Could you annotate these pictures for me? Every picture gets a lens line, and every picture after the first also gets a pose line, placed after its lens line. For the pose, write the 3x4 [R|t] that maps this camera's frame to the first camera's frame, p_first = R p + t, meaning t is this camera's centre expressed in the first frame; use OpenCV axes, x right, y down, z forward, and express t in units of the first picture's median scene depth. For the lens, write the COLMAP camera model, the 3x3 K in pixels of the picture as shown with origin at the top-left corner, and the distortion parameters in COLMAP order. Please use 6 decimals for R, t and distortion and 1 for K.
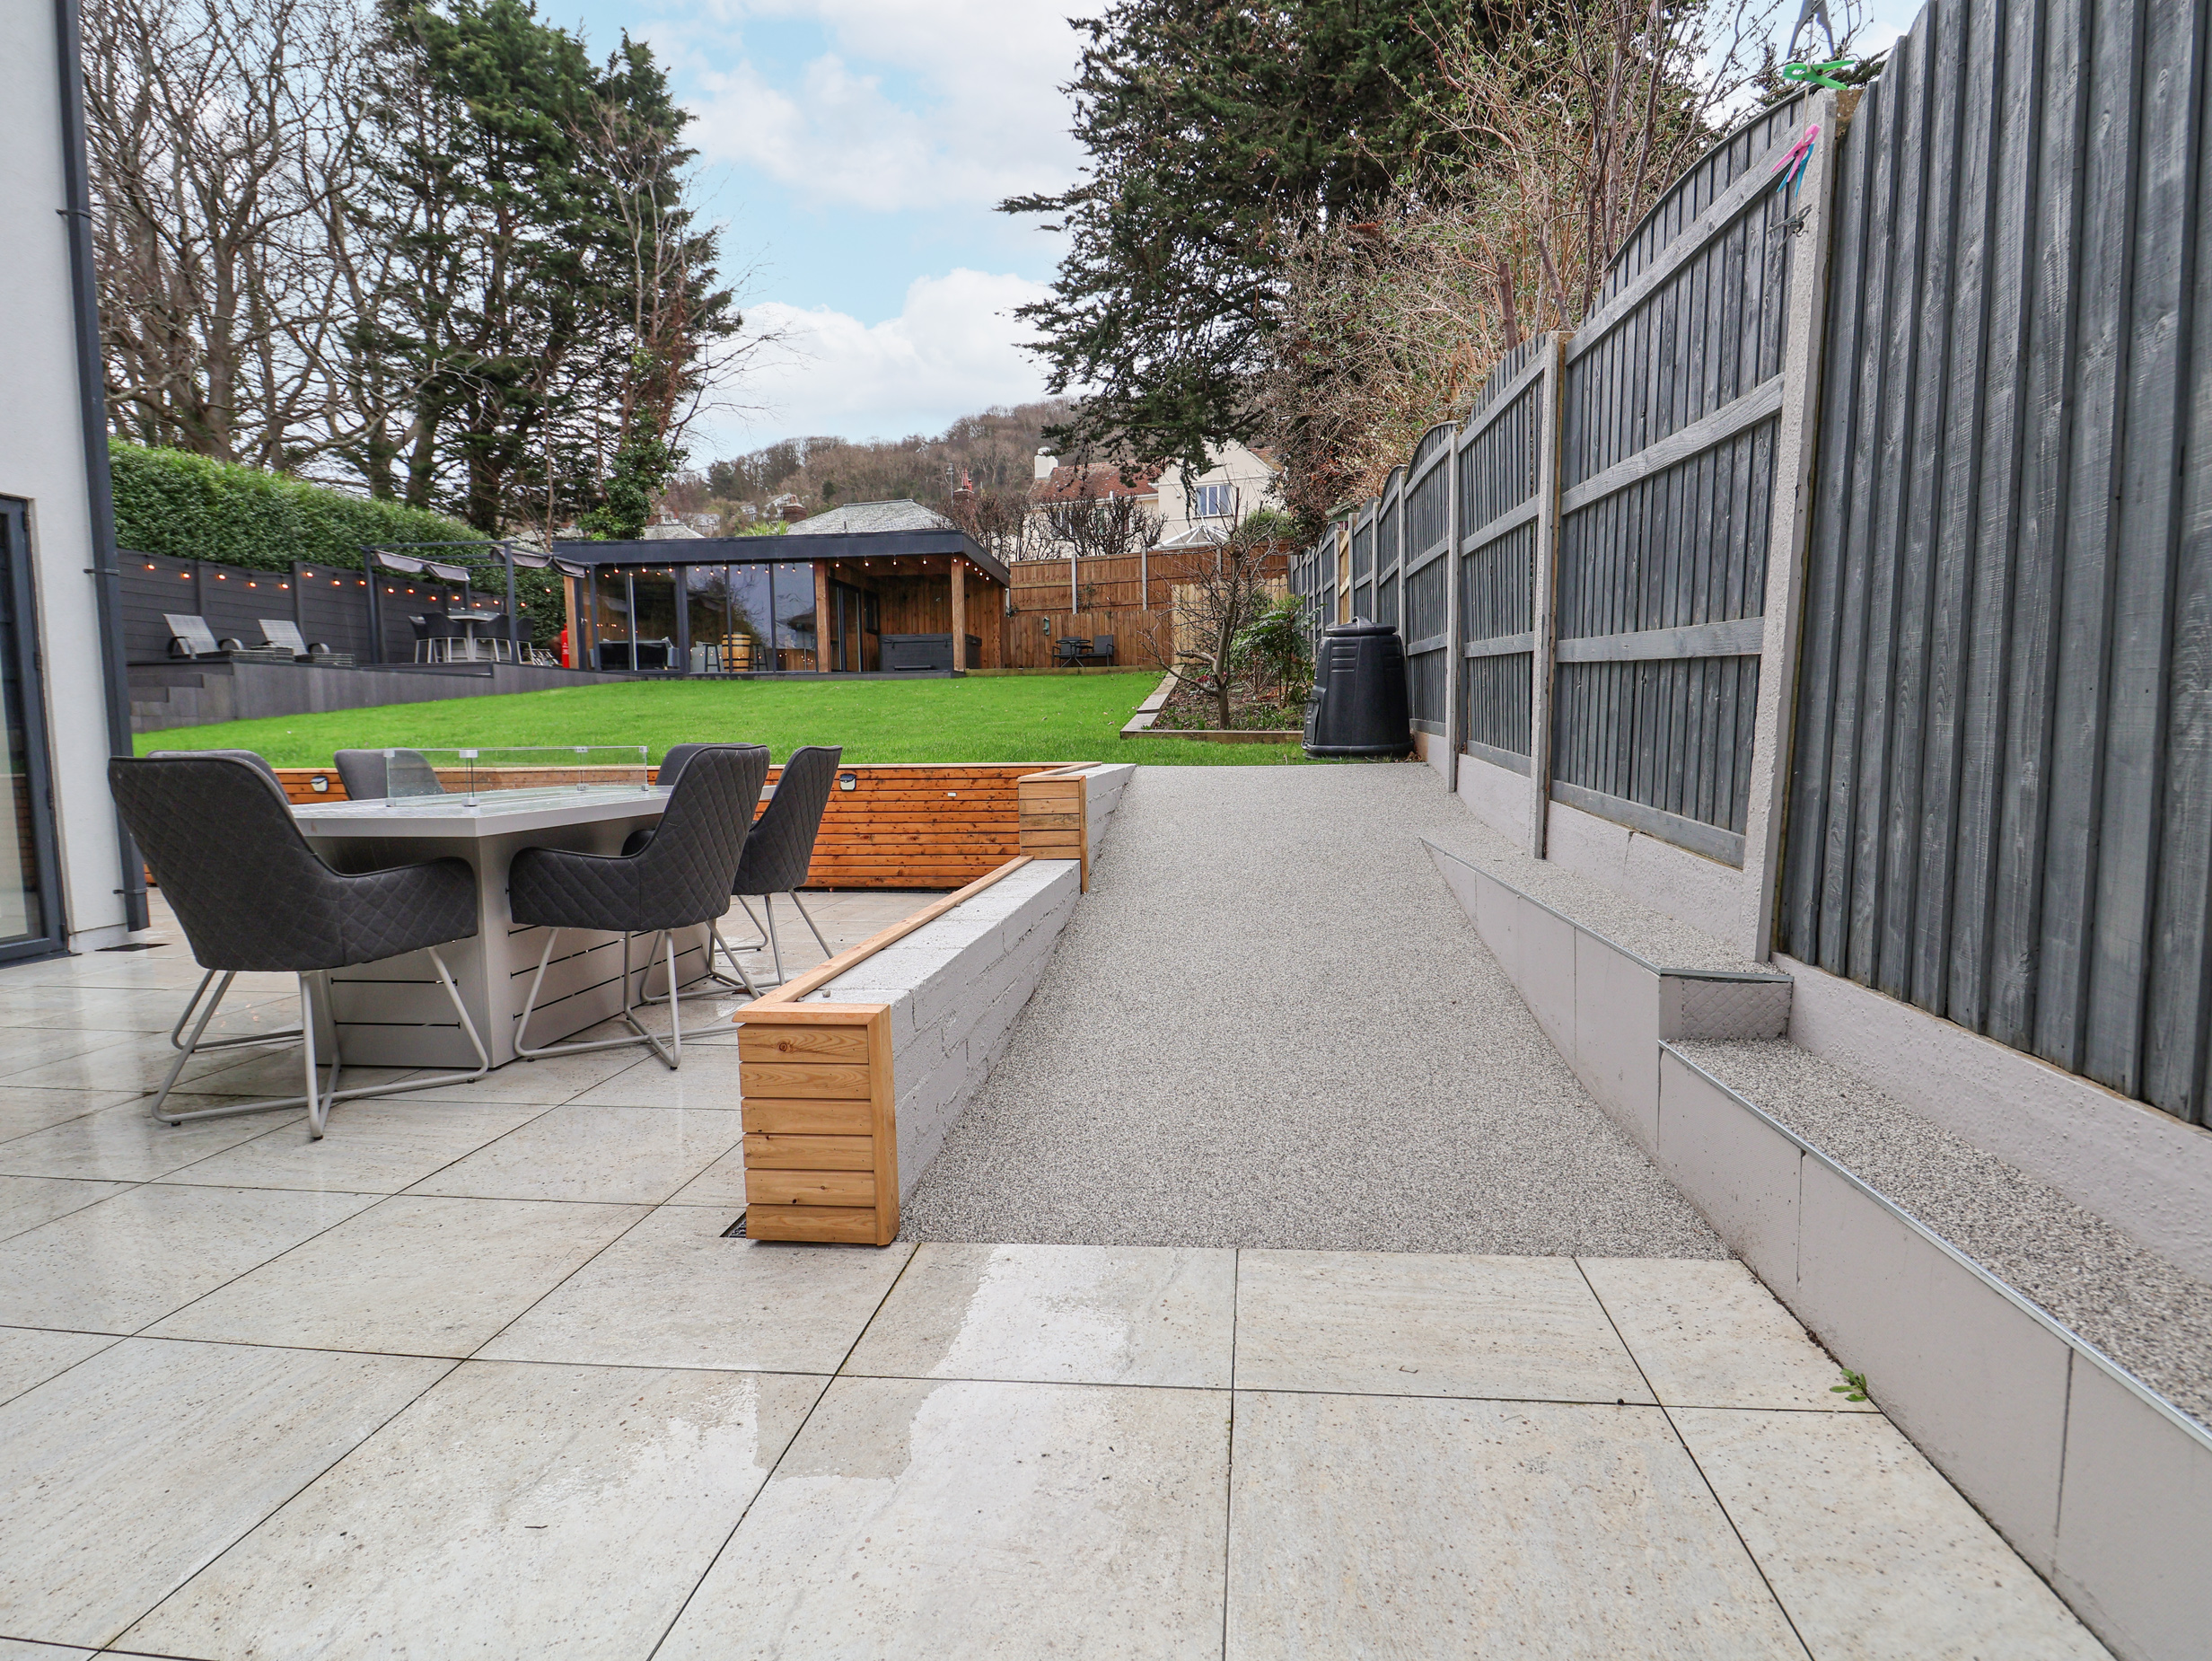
lens RADIAL K [[1137.0, 0, 1131.1], [0, 1137.0, 818.4], [0, 0, 1]] dist [0.001405, -0.015319]
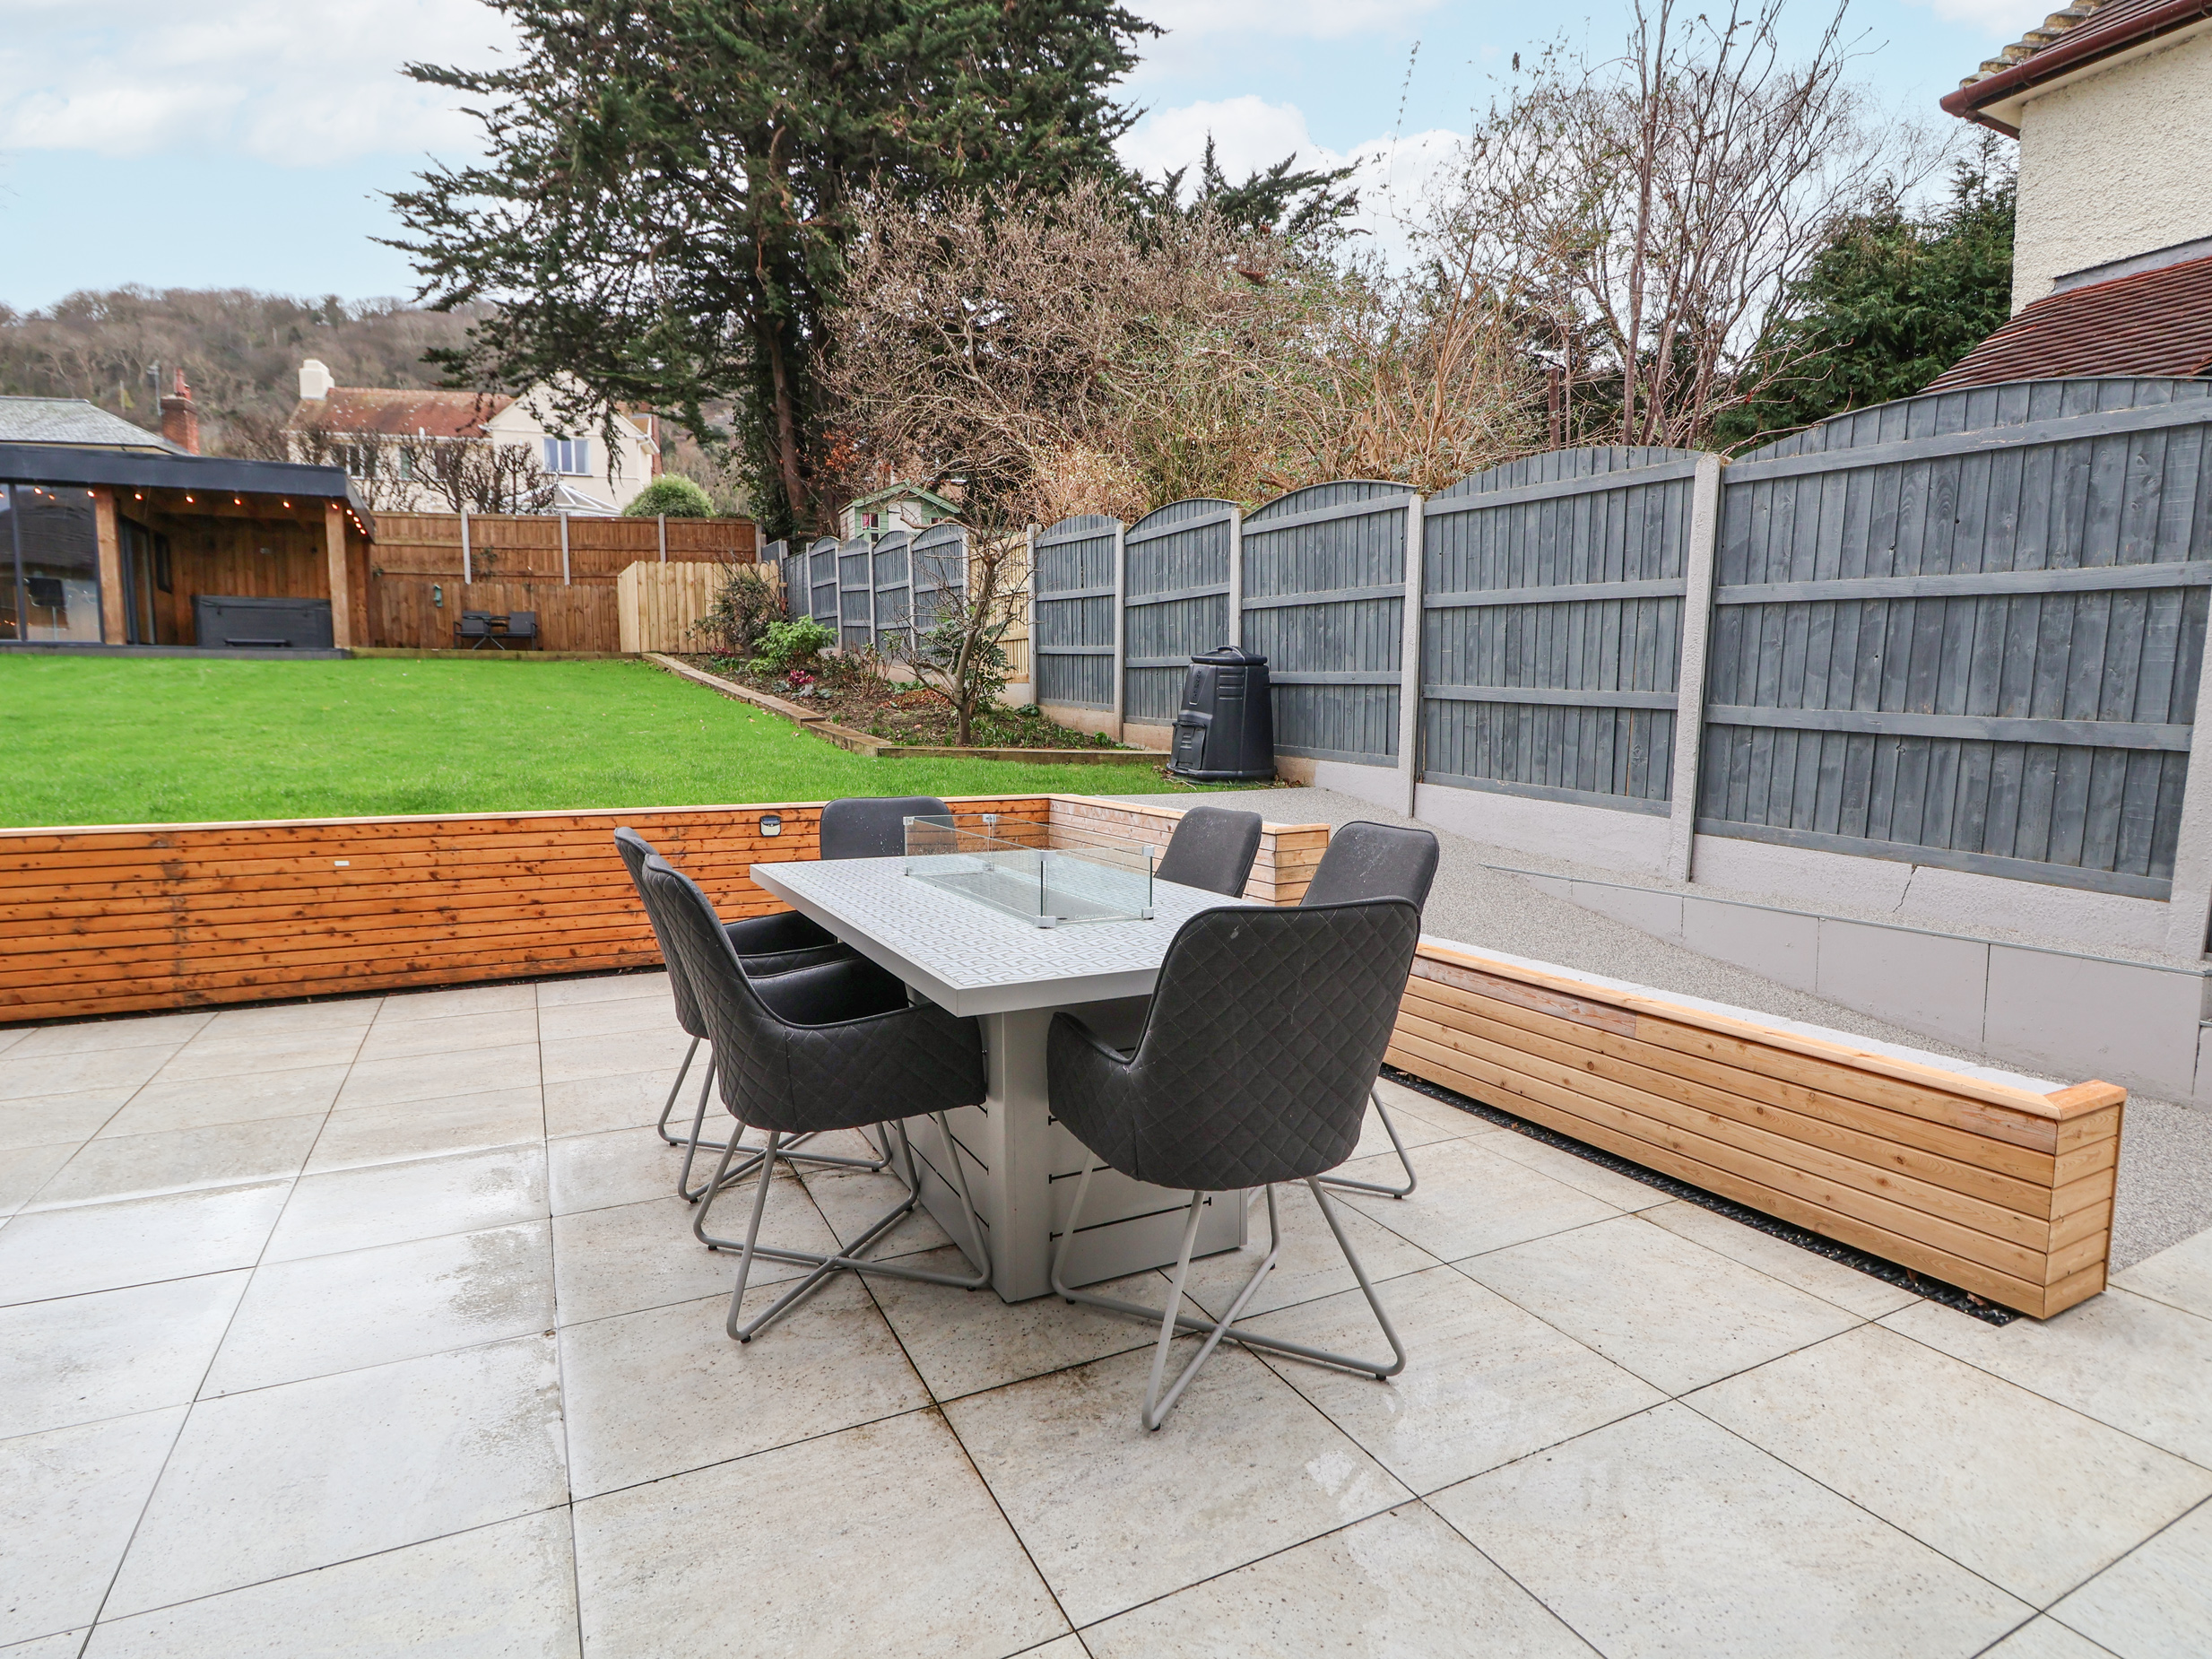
lens RADIAL K [[1160.7, 0, 1139.5], [0, 1160.7, 820.8], [0, 0, 1]] dist [0.004191, -0.015684]
pose [[0.842384, -0.038617, 0.537492, -0.118503], [0.032709, 0.999254, 0.020529, -0.011013], [-0.537884, 0.000288, 0.843019, 0.039489]]
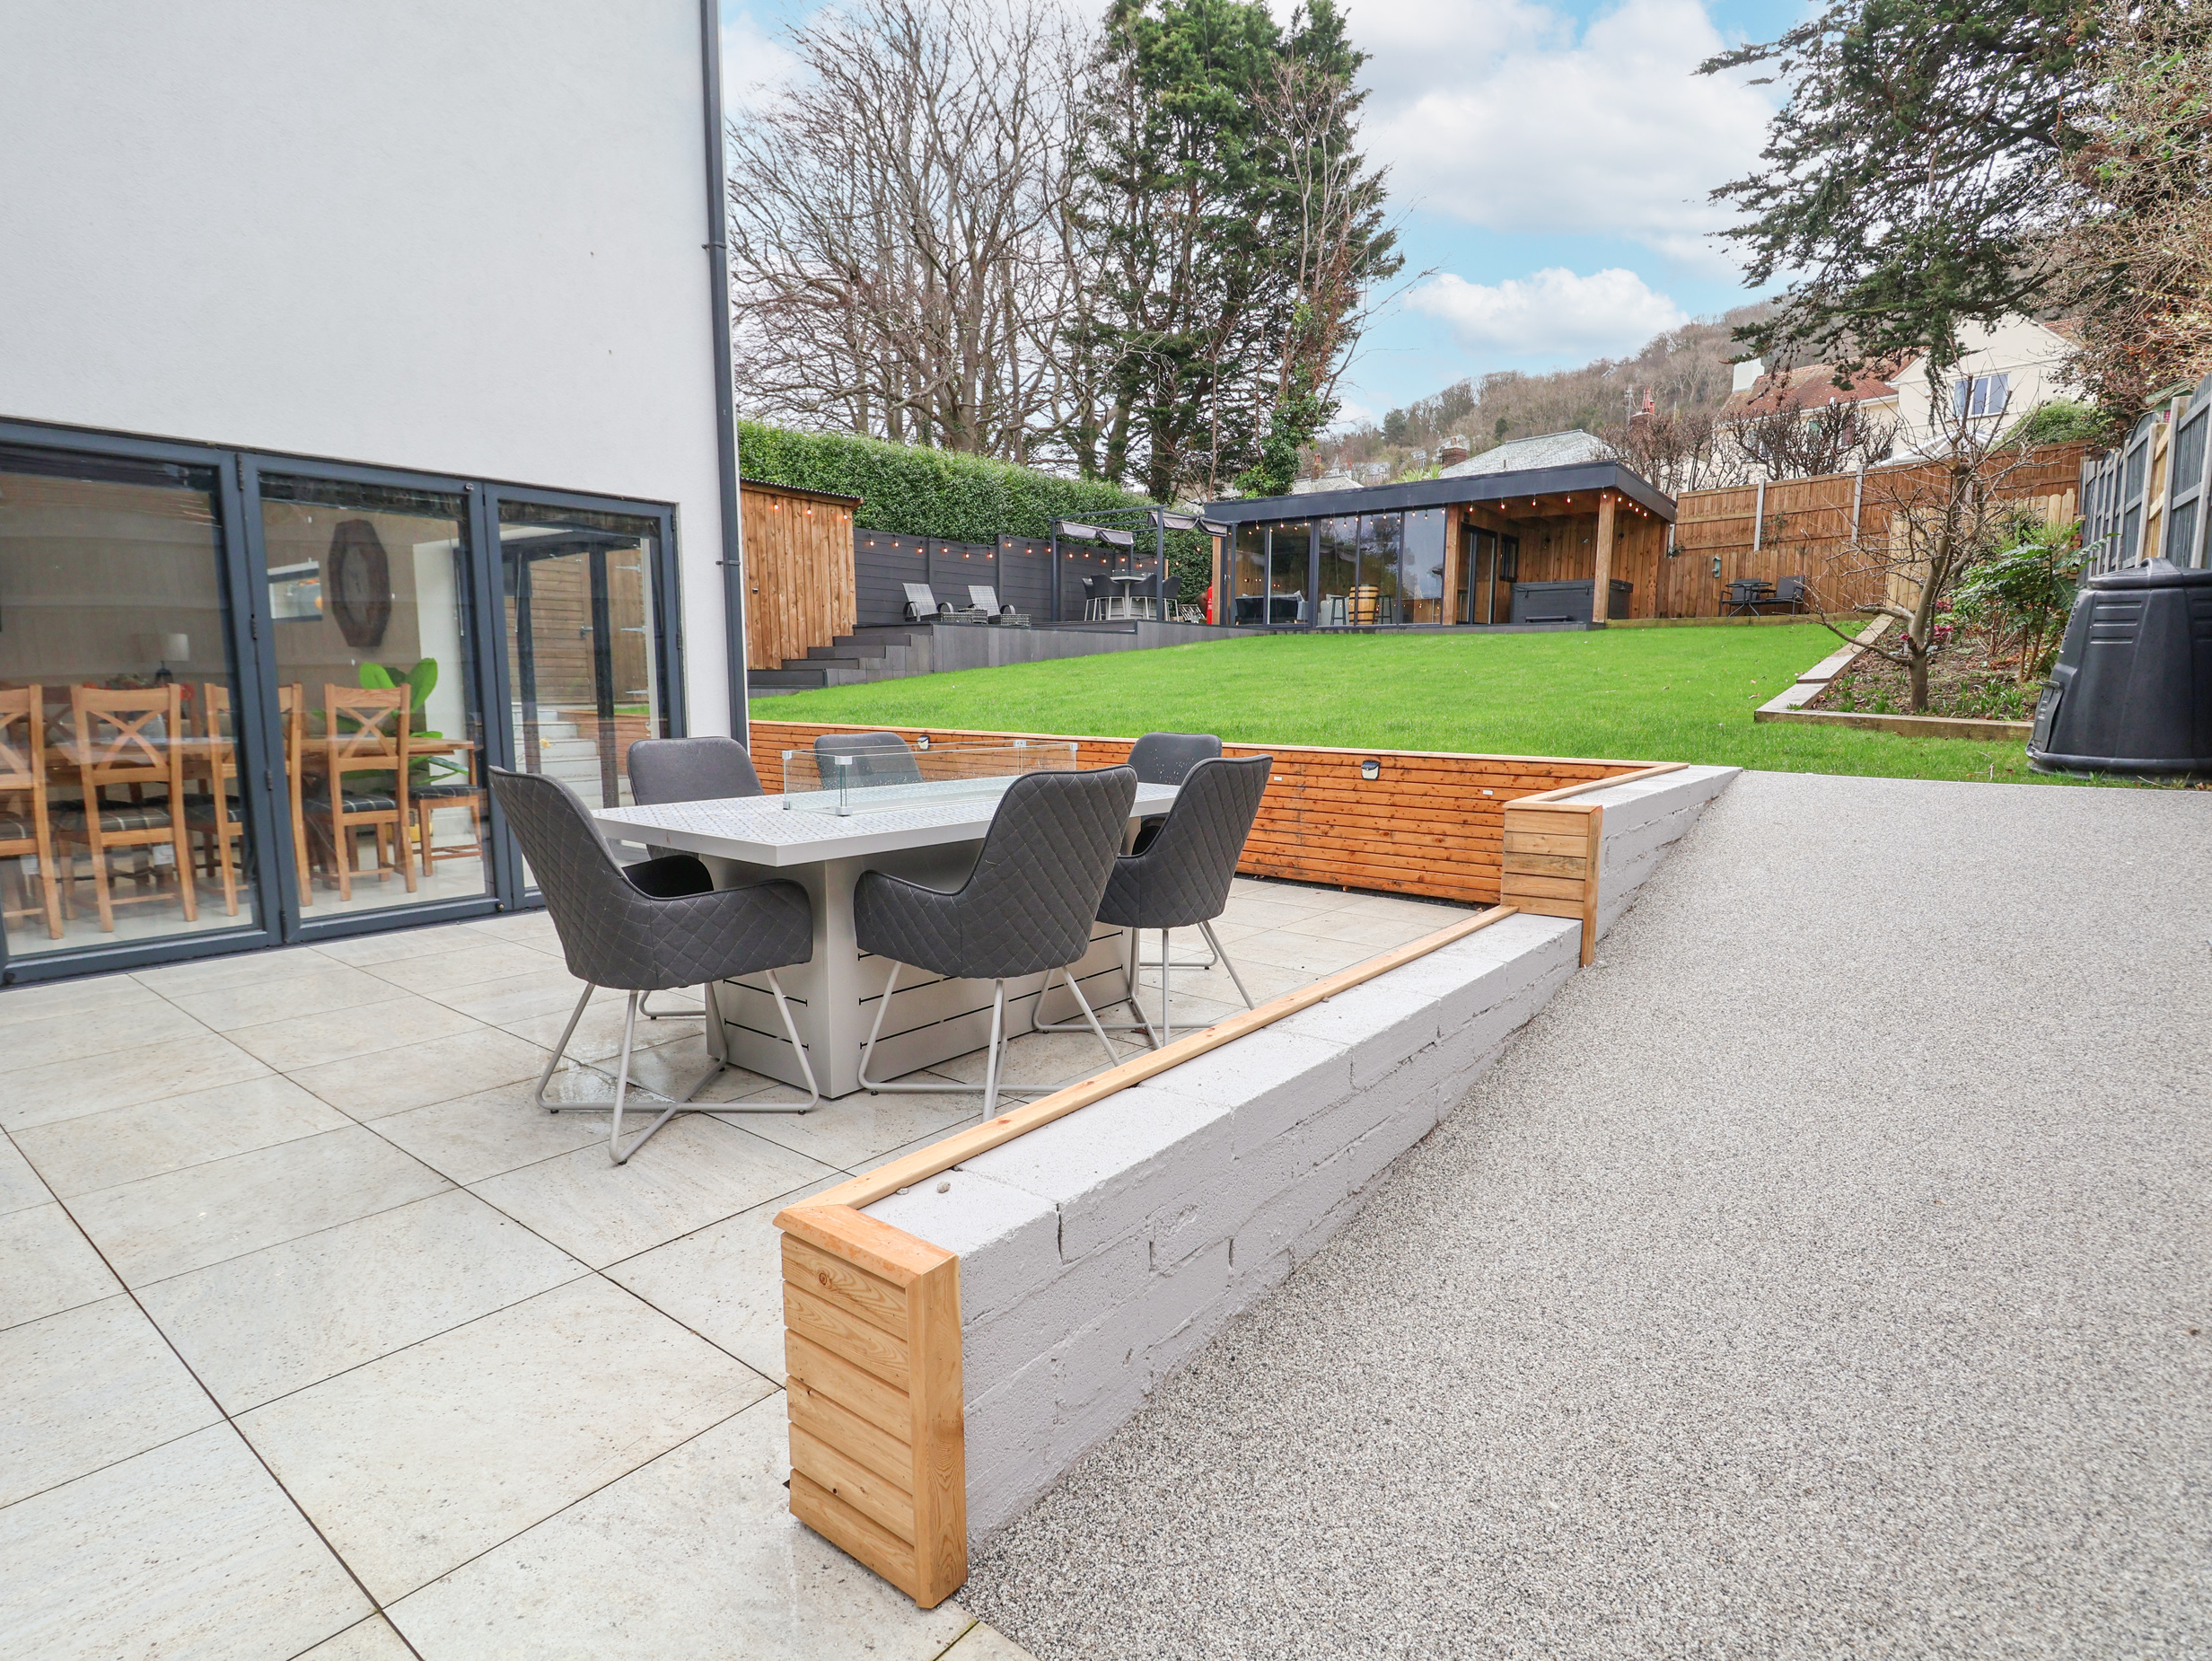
lens RADIAL K [[1141.6, 0, 1128.0], [0, 1141.6, 837.2], [0, 0, 1]] dist [-0.000217, -0.014816]
pose [[0.850071, 0.087976, -0.519268, 0.013675], [-0.056048, 0.995462, 0.076899, -0.009397], [0.523677, -0.036266, 0.851145, 0.037076]]
